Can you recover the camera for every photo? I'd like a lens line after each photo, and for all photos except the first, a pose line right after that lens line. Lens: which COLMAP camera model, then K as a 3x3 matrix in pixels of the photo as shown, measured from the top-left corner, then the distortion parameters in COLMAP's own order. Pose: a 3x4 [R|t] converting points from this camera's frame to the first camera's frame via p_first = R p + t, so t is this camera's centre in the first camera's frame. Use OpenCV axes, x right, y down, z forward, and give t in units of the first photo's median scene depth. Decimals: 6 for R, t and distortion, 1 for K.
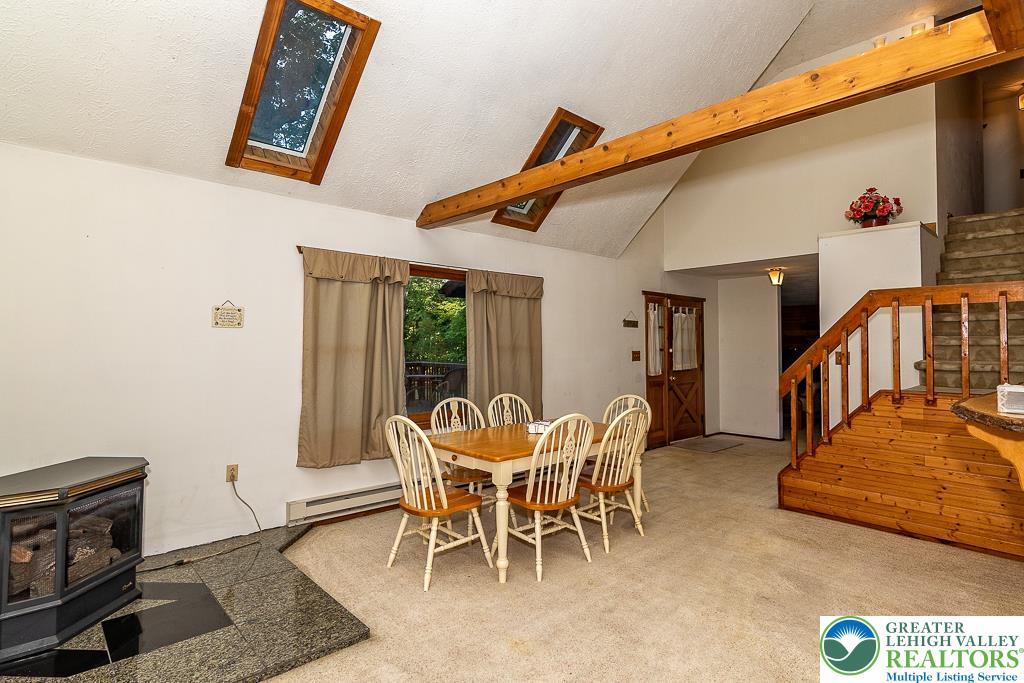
lens RADIAL K [[535.4, 0, 510.4], [0, 535.4, 339.3], [0, 0, 1]] dist [-0.003823, -0.000141]
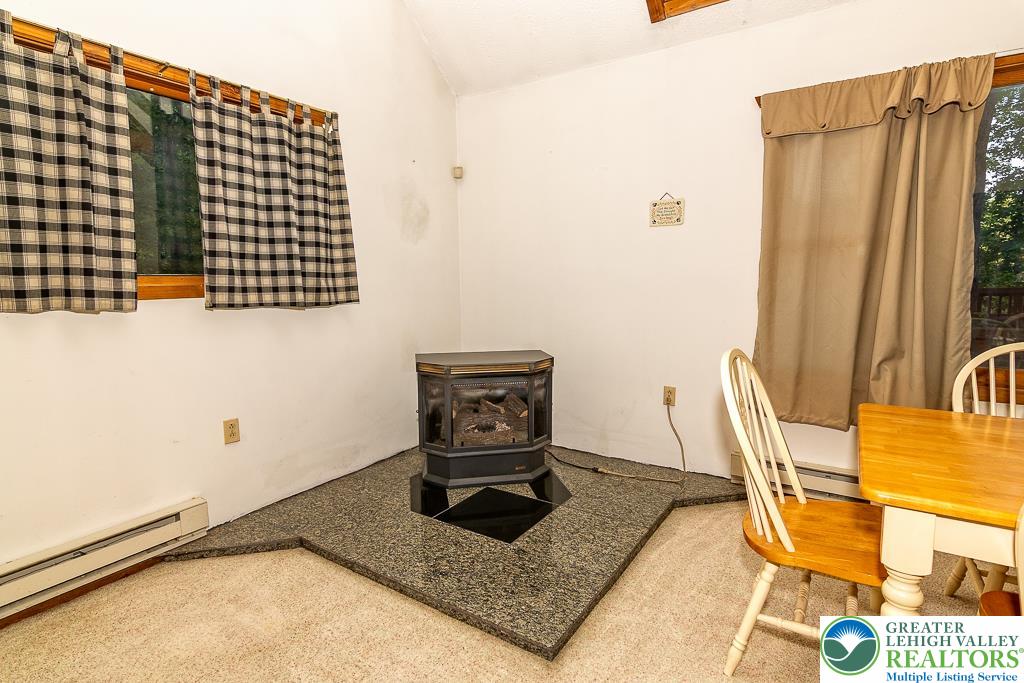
lens RADIAL K [[518.4, 0, 521.6], [0, 518.4, 329.4], [0, 0, 1]] dist [0.000413, 0.009116]
pose [[0.253335, 0.086980, -0.963460, 0.196597], [0.025172, 0.995020, 0.096448, 0.051201], [0.967051, -0.048686, 0.249884, 0.510514]]
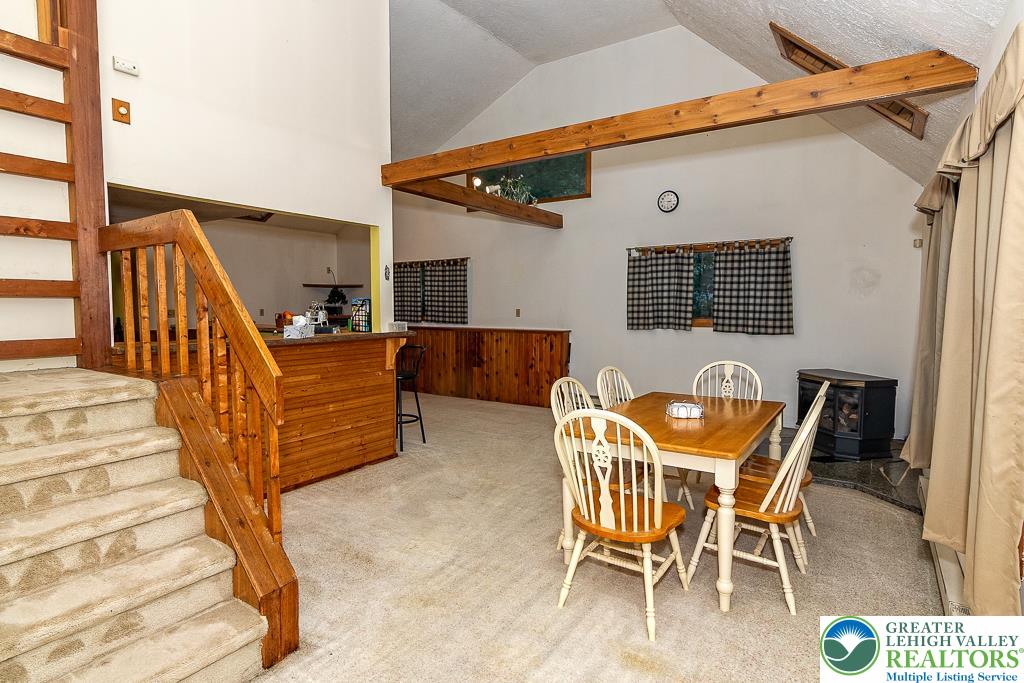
lens RADIAL K [[535.4, 0, 510.4], [0, 535.4, 339.3], [0, 0, 1]] dist [-0.003823, -0.000141]
pose [[-0.966652, -0.004314, -0.256057, 0.490532], [-0.012127, 0.999508, 0.028940, 0.058893], [0.255806, 0.031080, -0.966228, 1.605089]]
